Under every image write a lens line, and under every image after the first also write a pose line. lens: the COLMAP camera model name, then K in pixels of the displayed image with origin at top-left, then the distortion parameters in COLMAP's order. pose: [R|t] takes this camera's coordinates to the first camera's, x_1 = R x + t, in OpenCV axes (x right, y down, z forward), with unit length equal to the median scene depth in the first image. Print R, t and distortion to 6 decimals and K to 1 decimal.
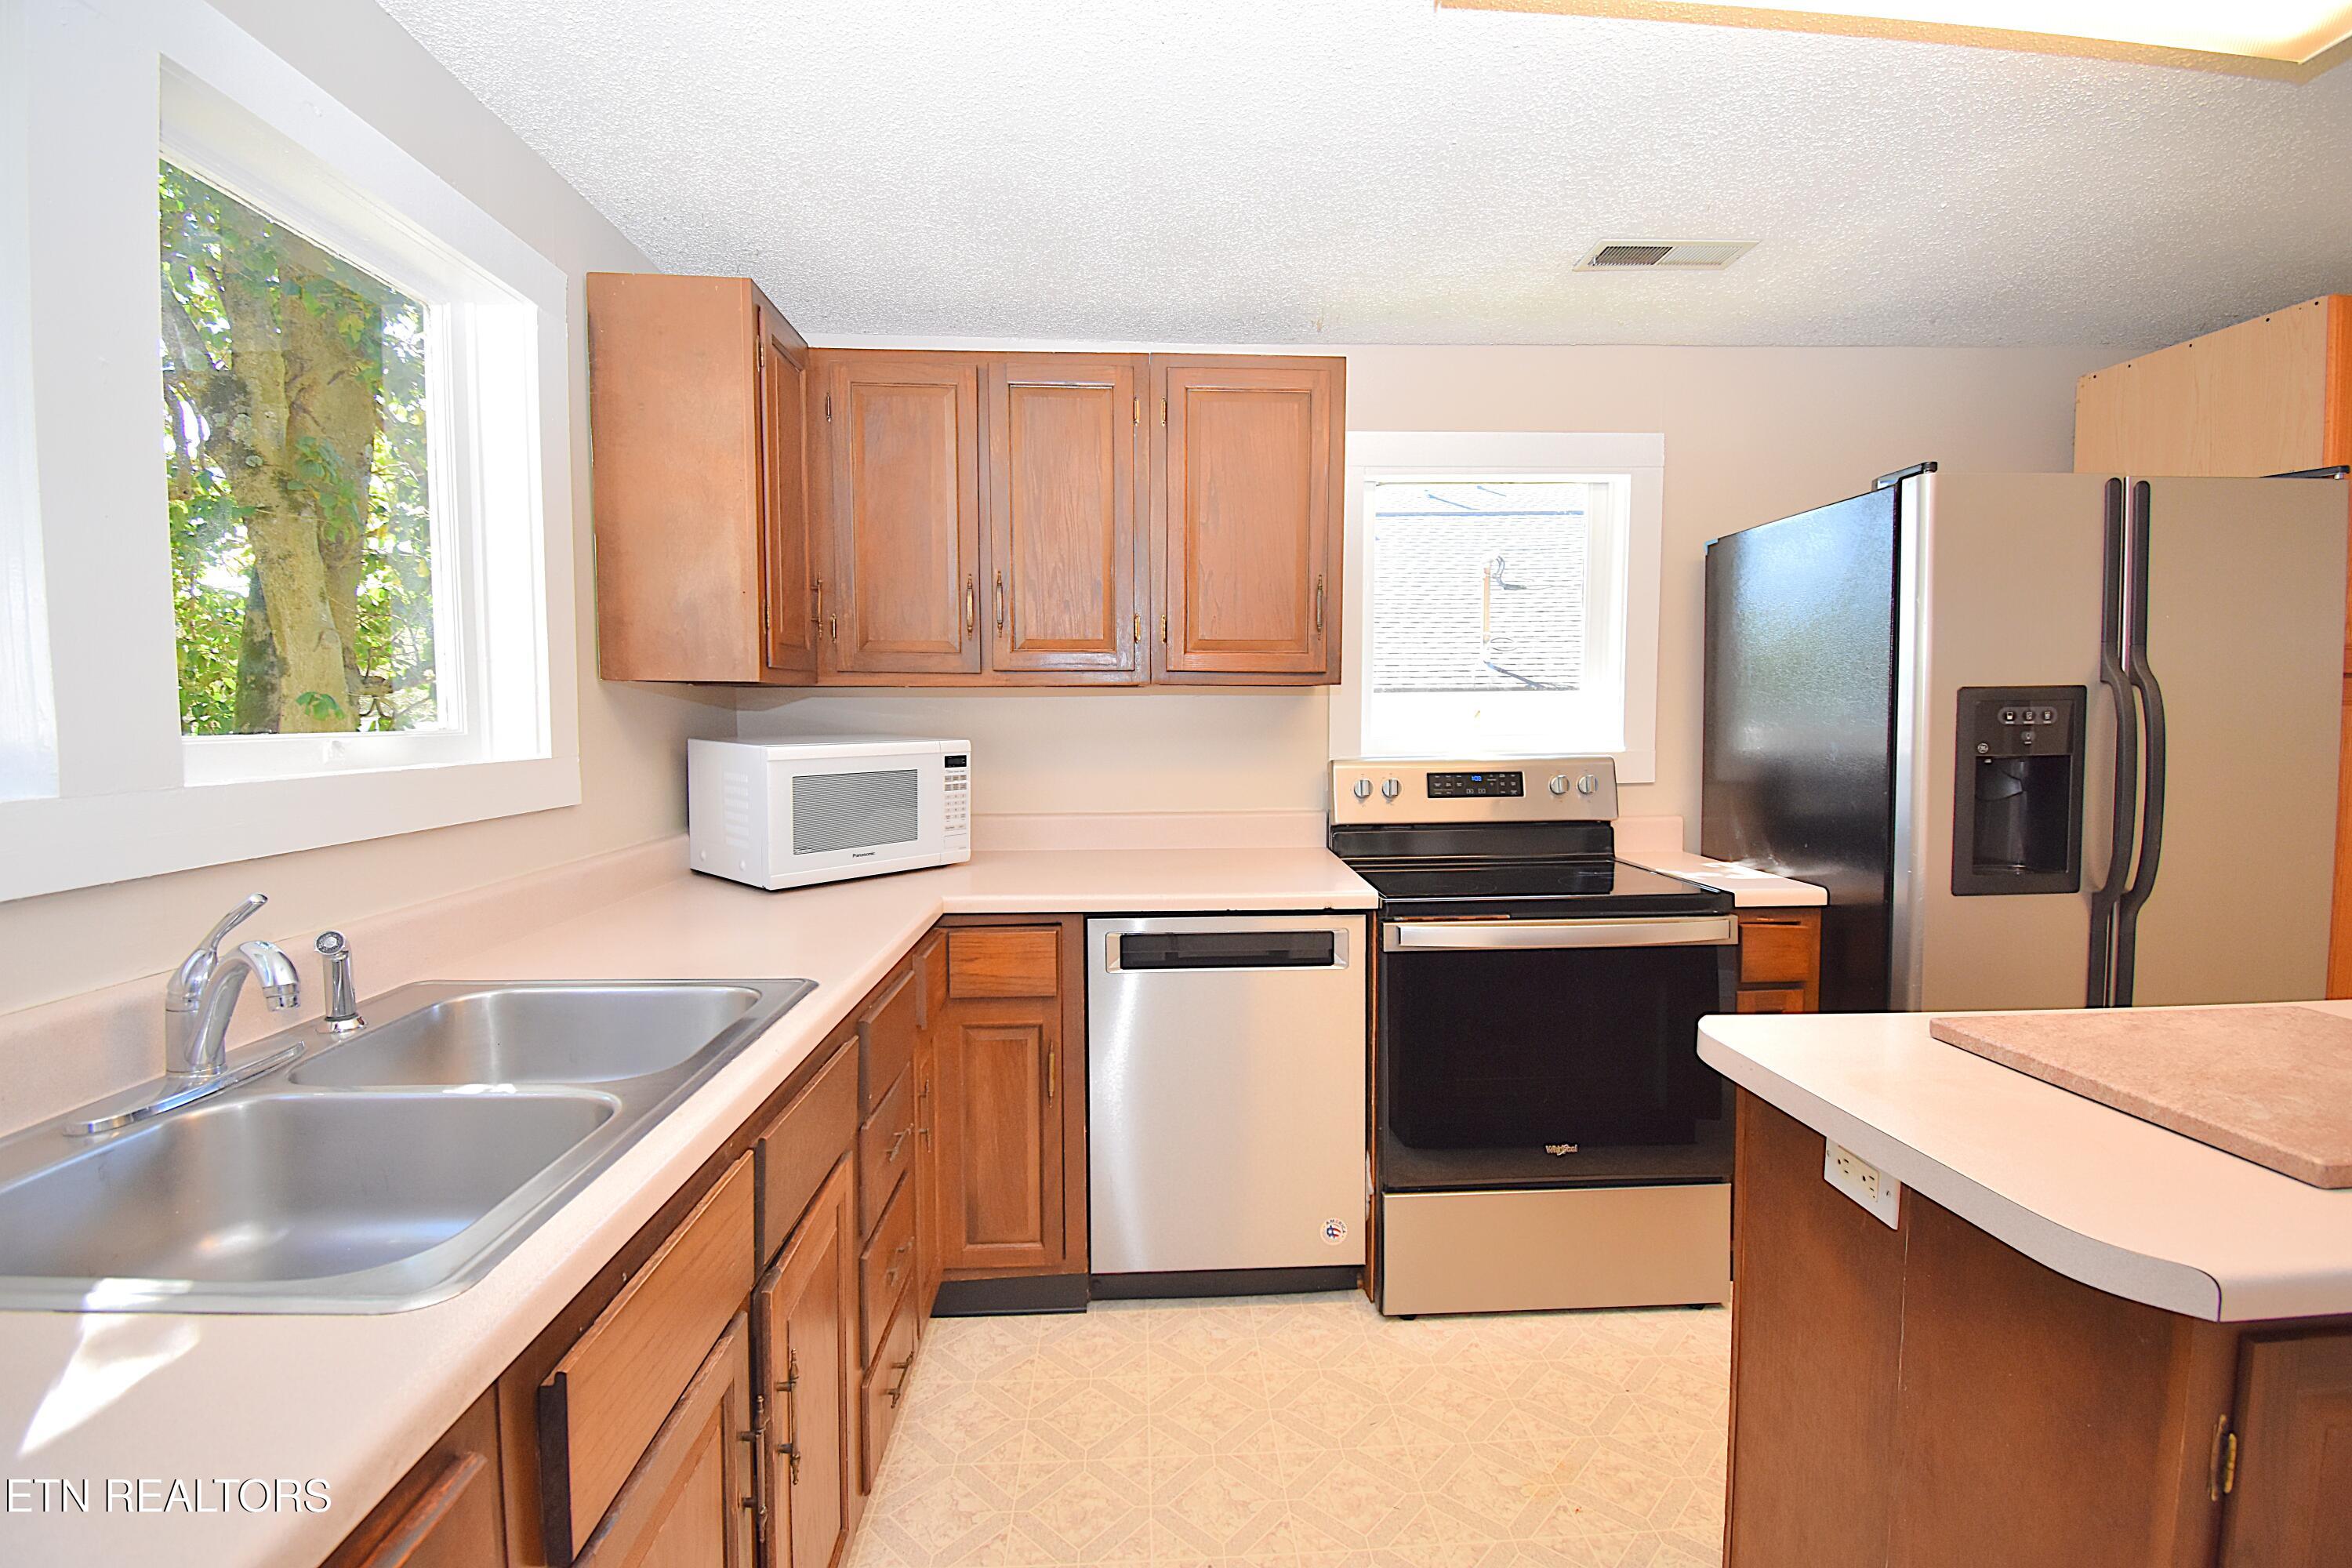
lens RADIAL K [[1048.2, 0, 1183.3], [0, 1048.2, 780.8], [0, 0, 1]] dist [0.017524, -0.025561]
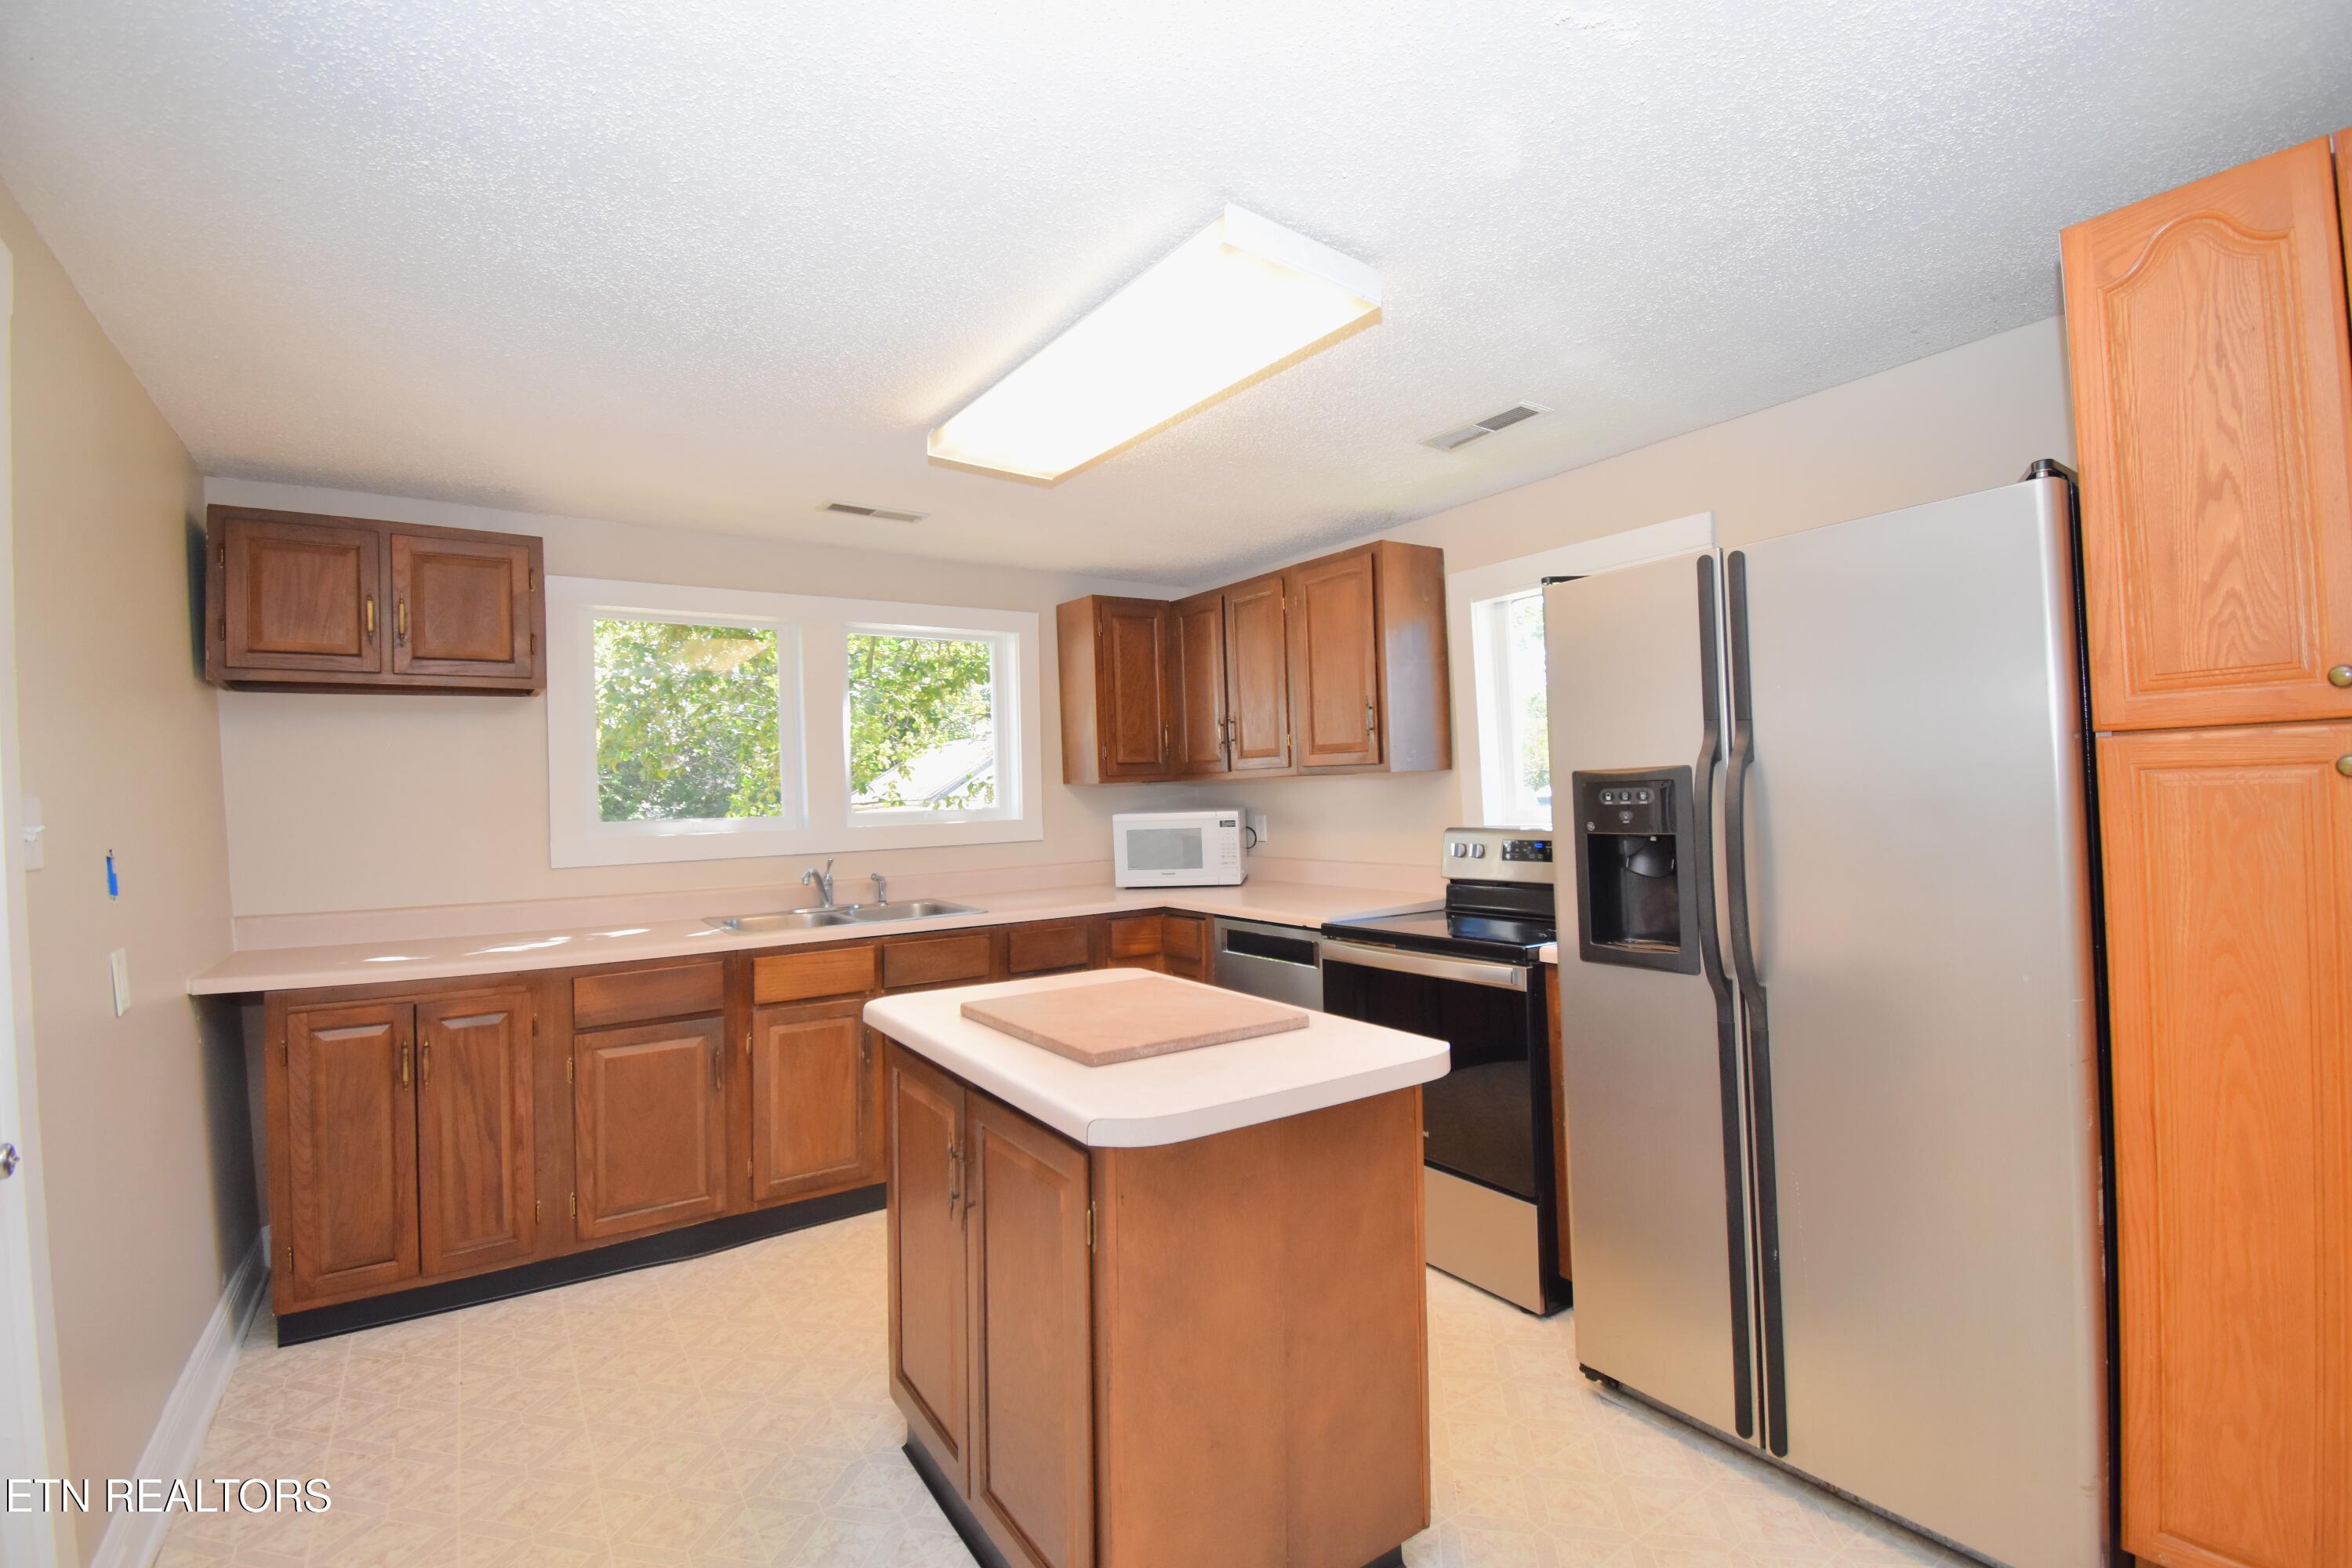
lens RADIAL K [[1048.2, 0, 1183.3], [0, 1048.2, 780.8], [0, 0, 1]] dist [0.017524, -0.025561]
pose [[0.514373, -0.019227, -0.857351, 1.328354], [-0.025675, 0.998955, -0.037806, -0.023747], [0.857182, 0.041458, 0.513342, 0.069161]]
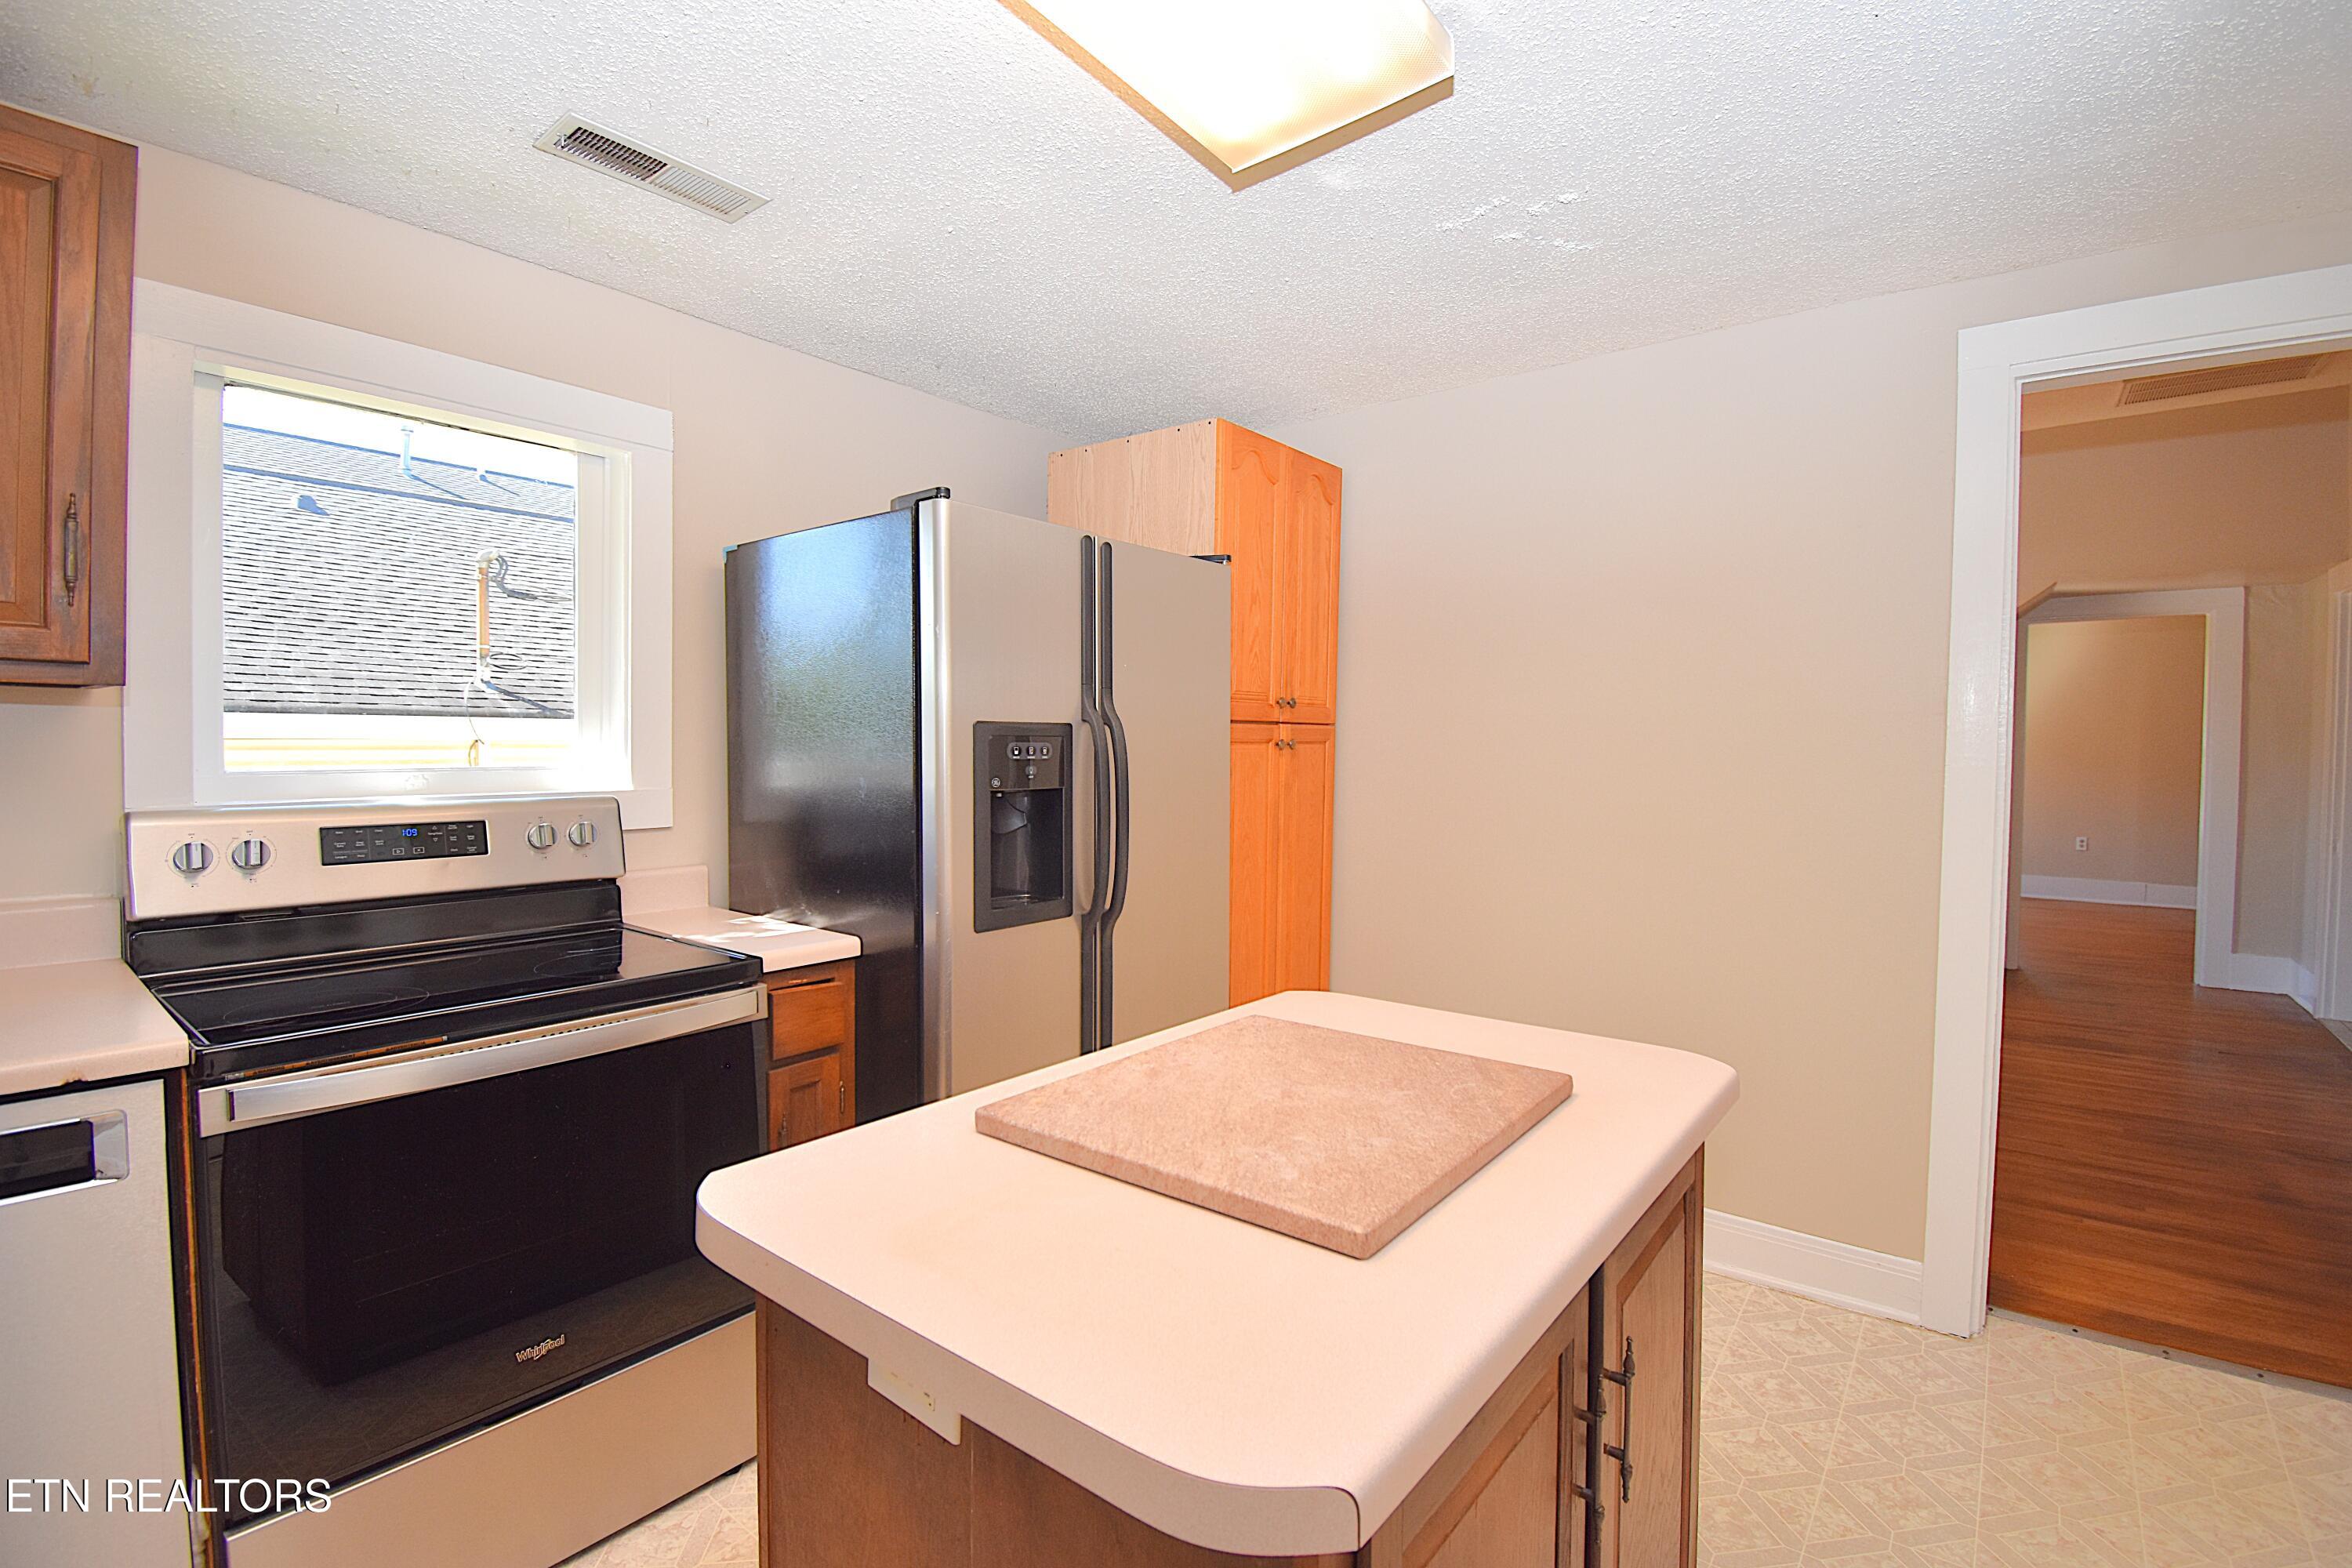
lens RADIAL K [[1048.2, 0, 1183.3], [0, 1048.2, 780.8], [0, 0, 1]] dist [0.017524, -0.025561]
pose [[0.659227, -0.009452, 0.751885, 0.113024], [0.033978, 0.999274, -0.017229, -0.008475], [-0.751176, 0.036905, 0.659069, 0.183678]]
